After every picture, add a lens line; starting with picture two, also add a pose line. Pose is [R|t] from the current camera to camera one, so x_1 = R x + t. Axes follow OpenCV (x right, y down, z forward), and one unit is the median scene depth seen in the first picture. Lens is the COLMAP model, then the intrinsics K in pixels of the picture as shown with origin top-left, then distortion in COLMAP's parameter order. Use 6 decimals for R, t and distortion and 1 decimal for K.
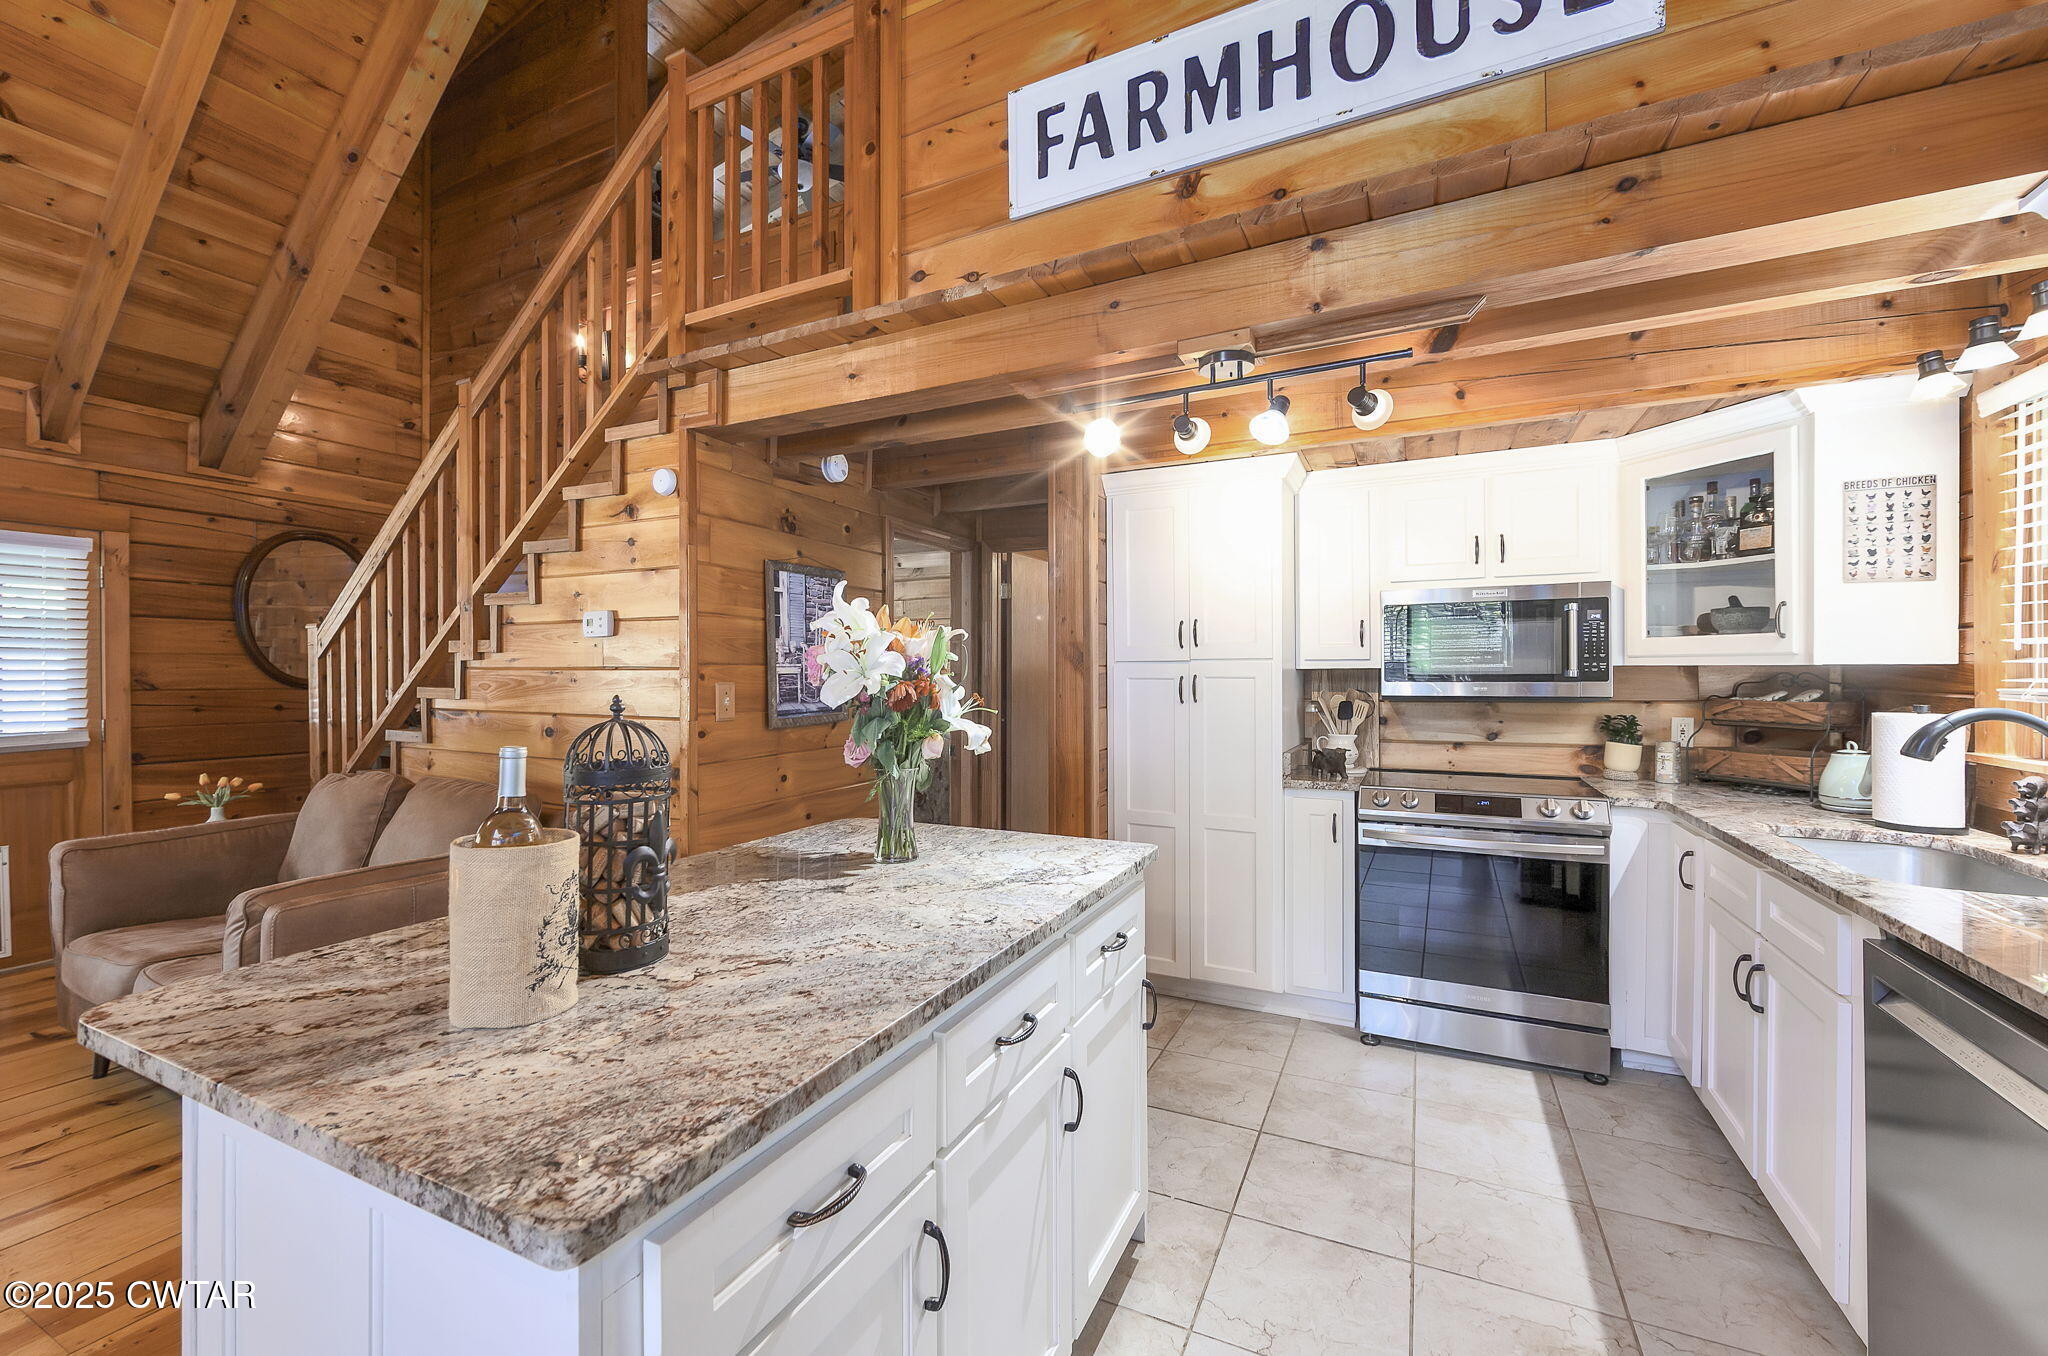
lens RADIAL K [[835.7, 0, 1024.0], [0, 835.7, 678.0], [0, 0, 1]] dist [-0.006079, -0.000078]
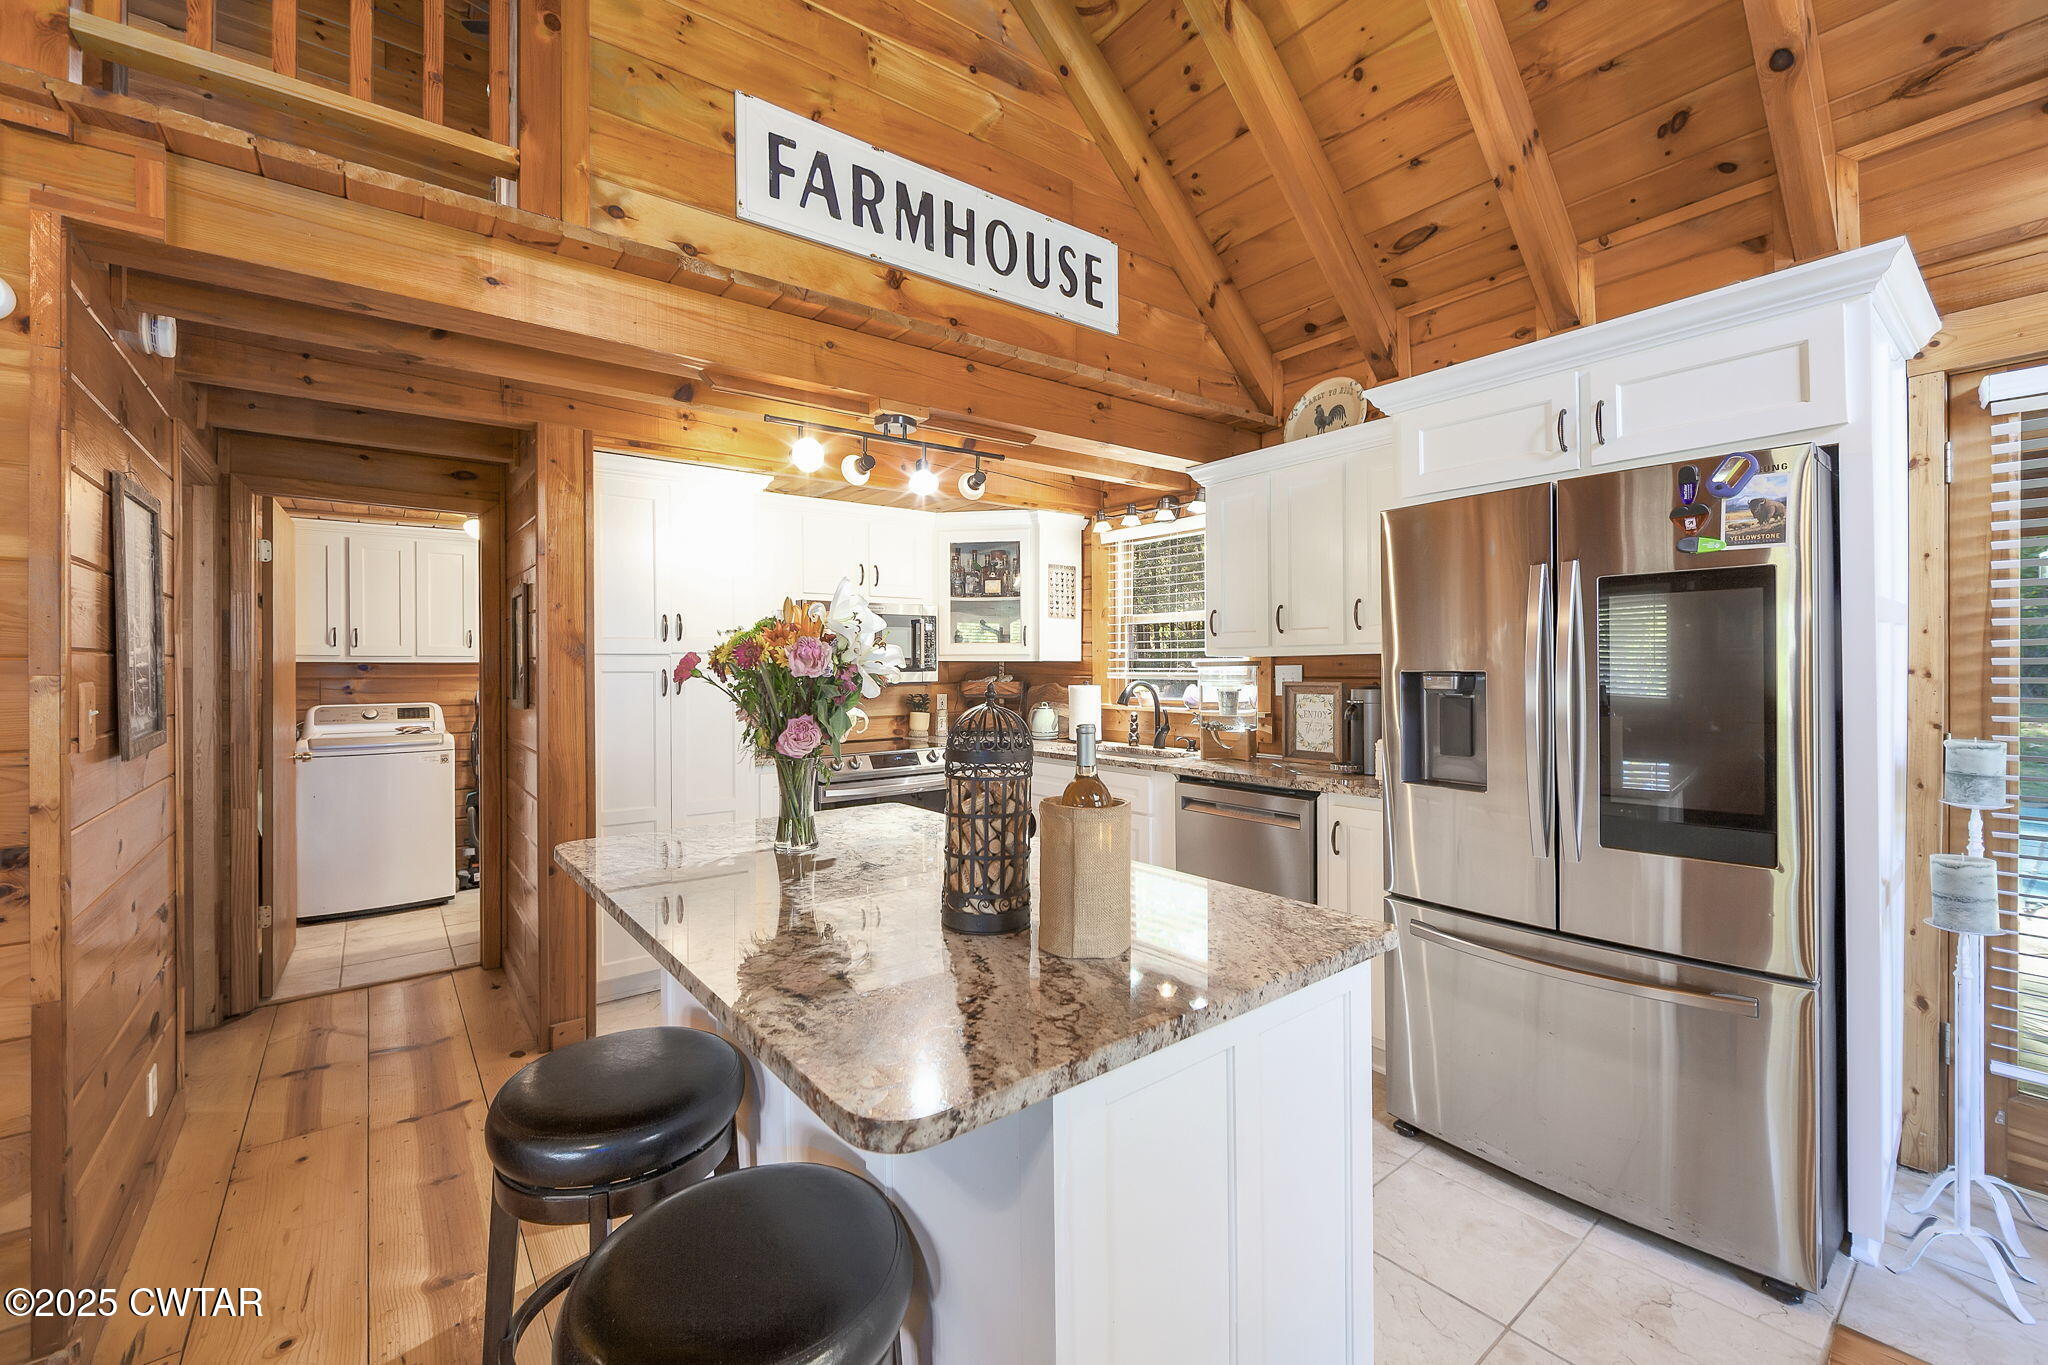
lens RADIAL K [[835.1, 0, 1018.0], [0, 835.1, 671.9], [0, 0, 1]] dist [-0.001662, -0.000584]
pose [[0.431127, -0.006488, 0.902268, -0.828950], [0.007979, 0.999962, 0.003378, 0.001708], [-0.902256, 0.005743, 0.431162, 0.275186]]
